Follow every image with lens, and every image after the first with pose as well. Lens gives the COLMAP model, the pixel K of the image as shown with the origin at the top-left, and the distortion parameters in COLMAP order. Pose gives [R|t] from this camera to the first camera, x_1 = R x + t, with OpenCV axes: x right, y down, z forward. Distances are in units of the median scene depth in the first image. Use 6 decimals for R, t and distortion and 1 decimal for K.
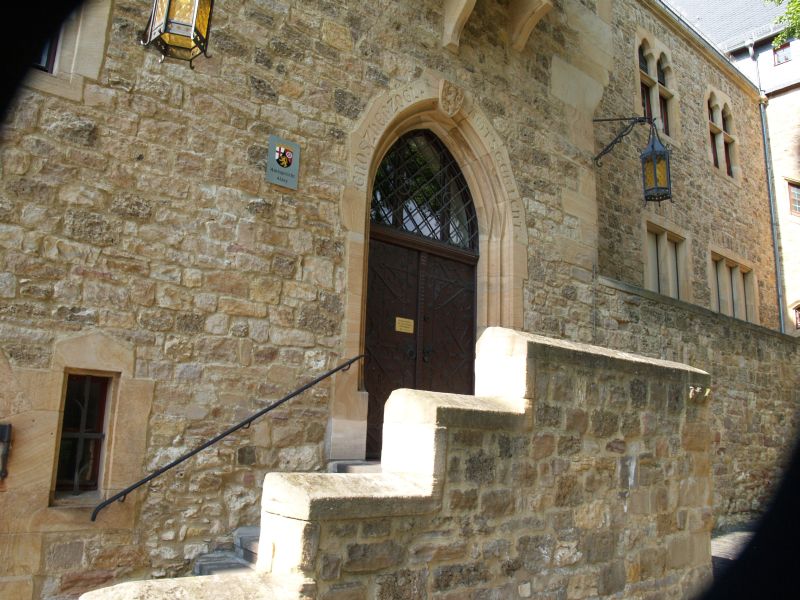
lens RADIAL K [[655.1, 0, 399.4], [0, 655.1, 301.2], [0, 0, 1]] dist [-0.090541, -0.002841]
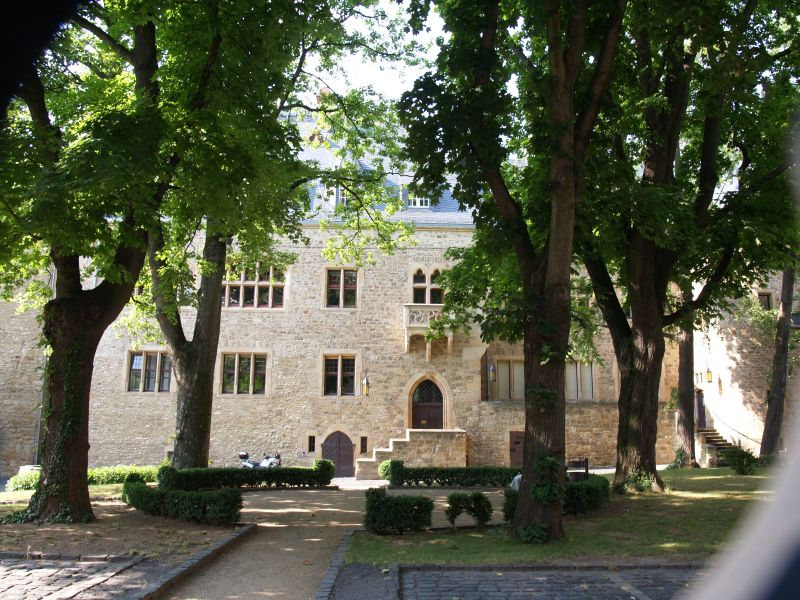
lens RADIAL K [[720.7, 0, 401.1], [0, 720.7, 295.5], [0, 0, 1]] dist [-0.105309, -0.008517]
pose [[0.794672, -0.136507, -0.591491, 3.904356], [0.140139, 0.989322, -0.040043, -0.870099], [0.590641, -0.051070, 0.805317, -4.186396]]
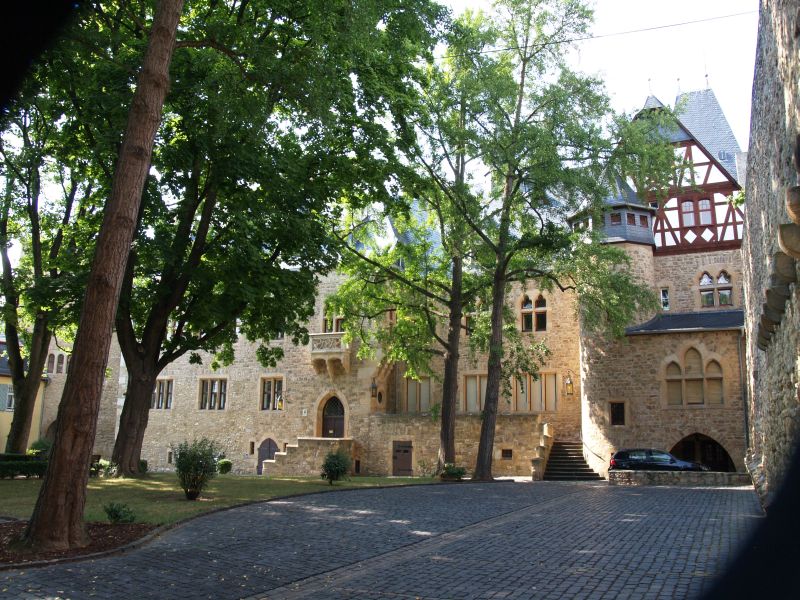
lens RADIAL K [[655.1, 0, 400.1], [0, 655.1, 303.9], [0, 0, 1]] dist [-0.090541, -0.002841]
pose [[0.426618, -0.206006, -0.880658, 6.932930], [0.177651, 0.973832, -0.141741, -0.172783], [0.886813, -0.095981, 0.452052, -1.241556]]
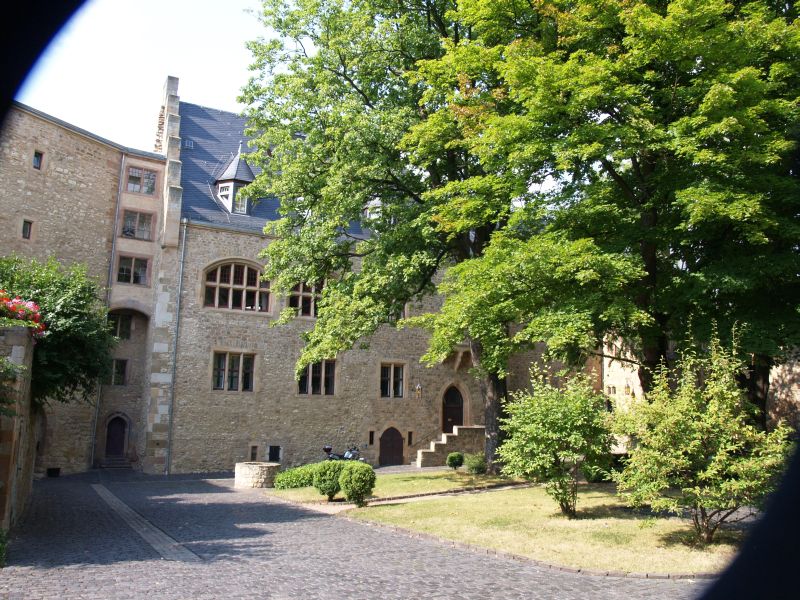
lens RADIAL K [[655.1, 0, 401.6], [0, 655.1, 302.7], [0, 0, 1]] dist [-0.090541, -0.002841]
pose [[0.979335, -0.050435, -0.195853, 1.008246], [0.054616, 0.998379, 0.016000, -1.453093], [0.194729, -0.026366, 0.980503, -6.256421]]
